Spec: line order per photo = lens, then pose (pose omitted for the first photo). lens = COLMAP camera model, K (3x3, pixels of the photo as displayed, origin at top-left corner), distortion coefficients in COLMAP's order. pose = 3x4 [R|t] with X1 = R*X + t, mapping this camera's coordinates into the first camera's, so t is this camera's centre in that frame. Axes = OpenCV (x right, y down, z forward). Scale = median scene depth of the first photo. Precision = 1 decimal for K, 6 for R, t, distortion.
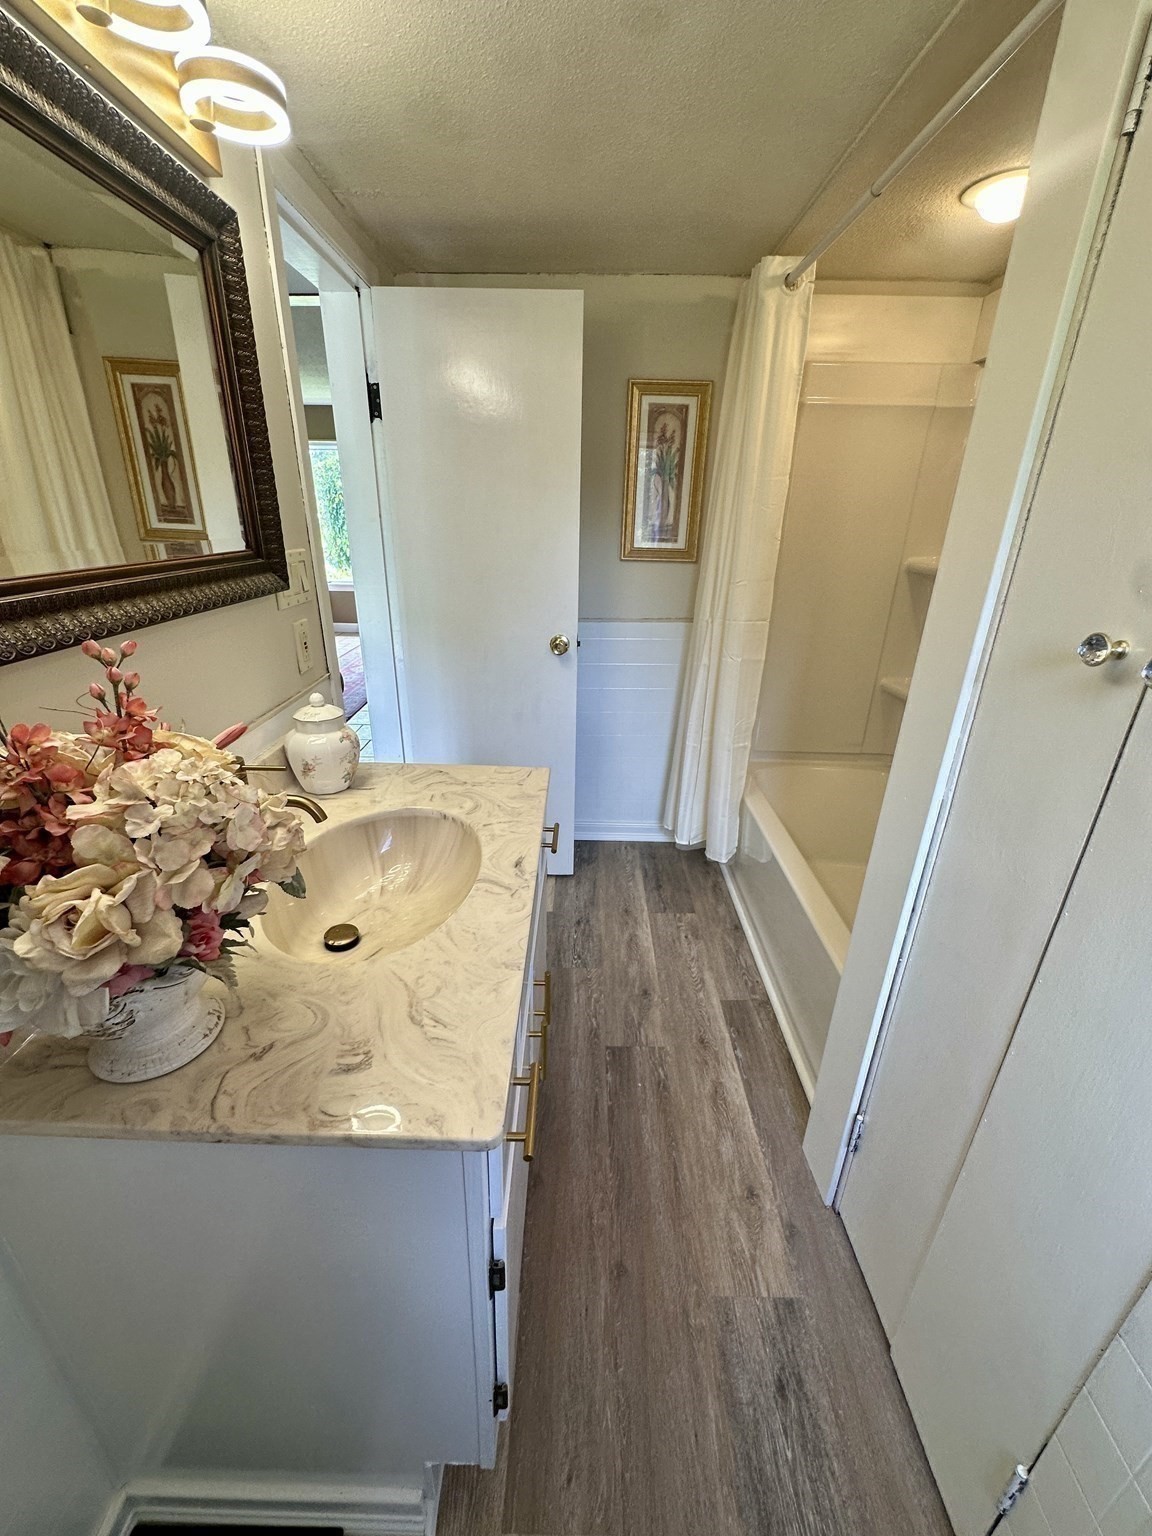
lens RADIAL K [[615.8, 0, 576.2], [0, 615.8, 765.5], [0, 0, 1]] dist [-0.002073, 0.000571]
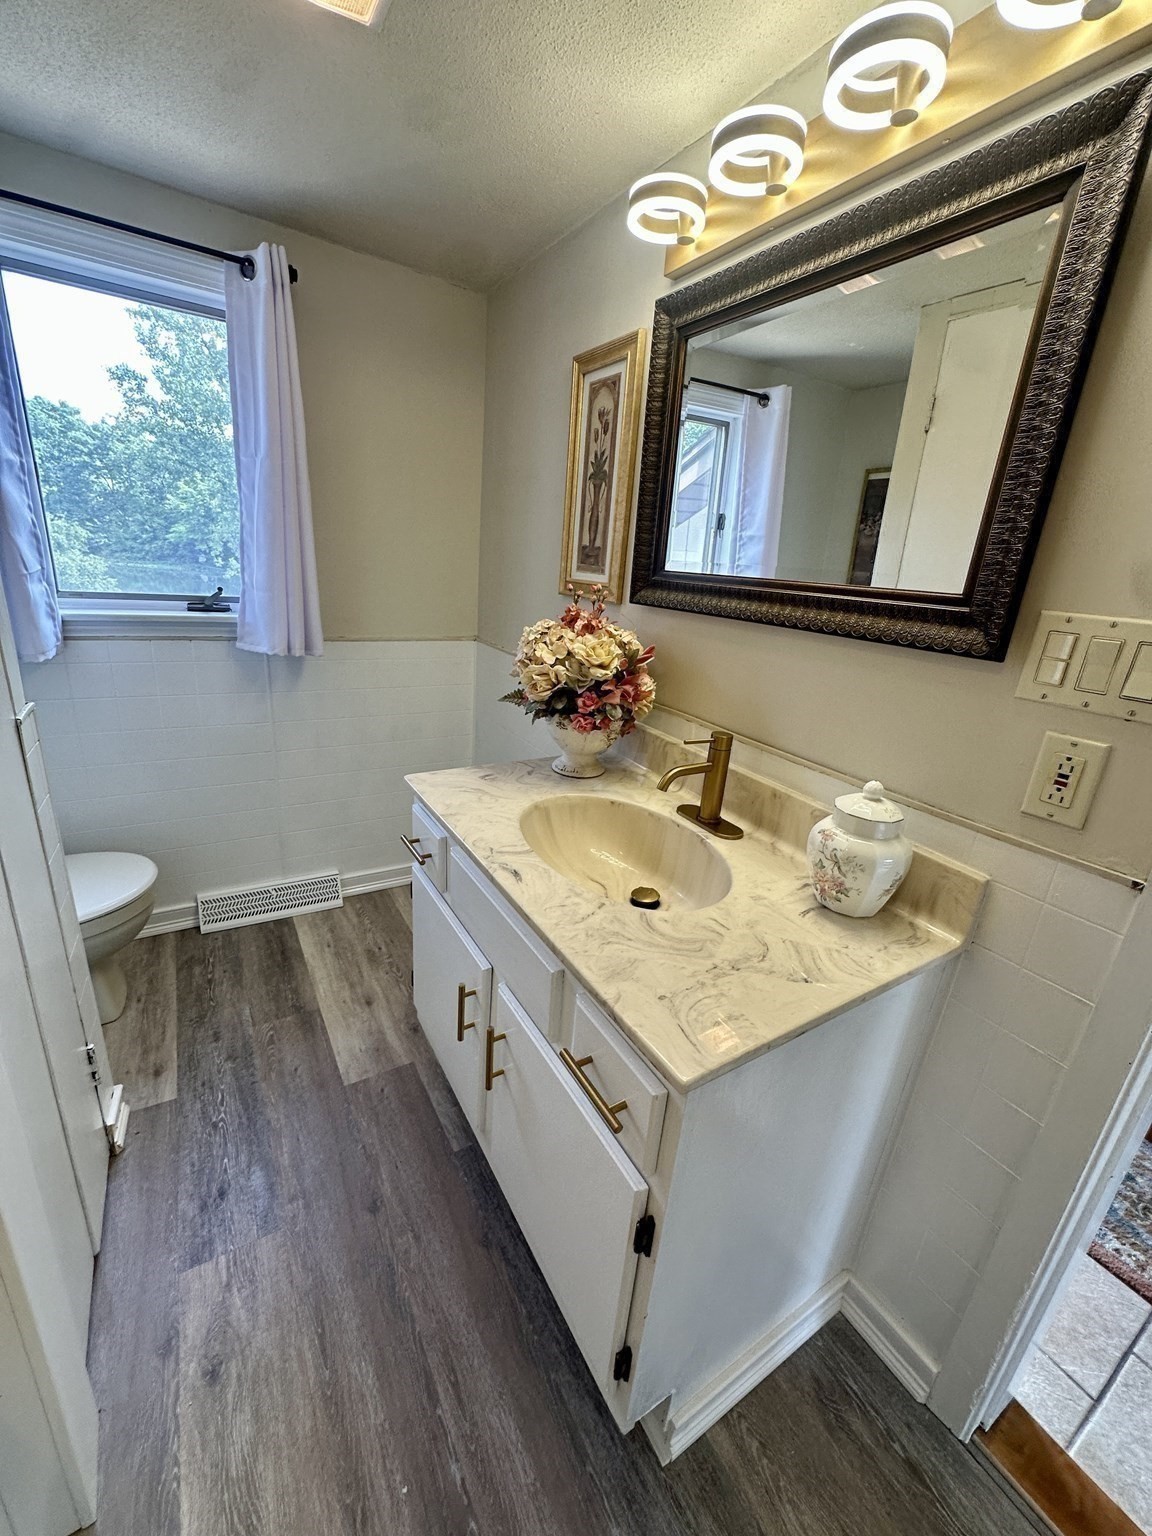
lens RADIAL K [[615.8, 0, 579.9], [0, 615.8, 764.7], [0, 0, 1]] dist [-0.002073, 0.000571]
pose [[-0.837743, 0.092191, -0.538226, 0.300975], [-0.290200, 0.759773, 0.581832, -0.519800], [0.462569, 0.643619, -0.609741, 1.447794]]
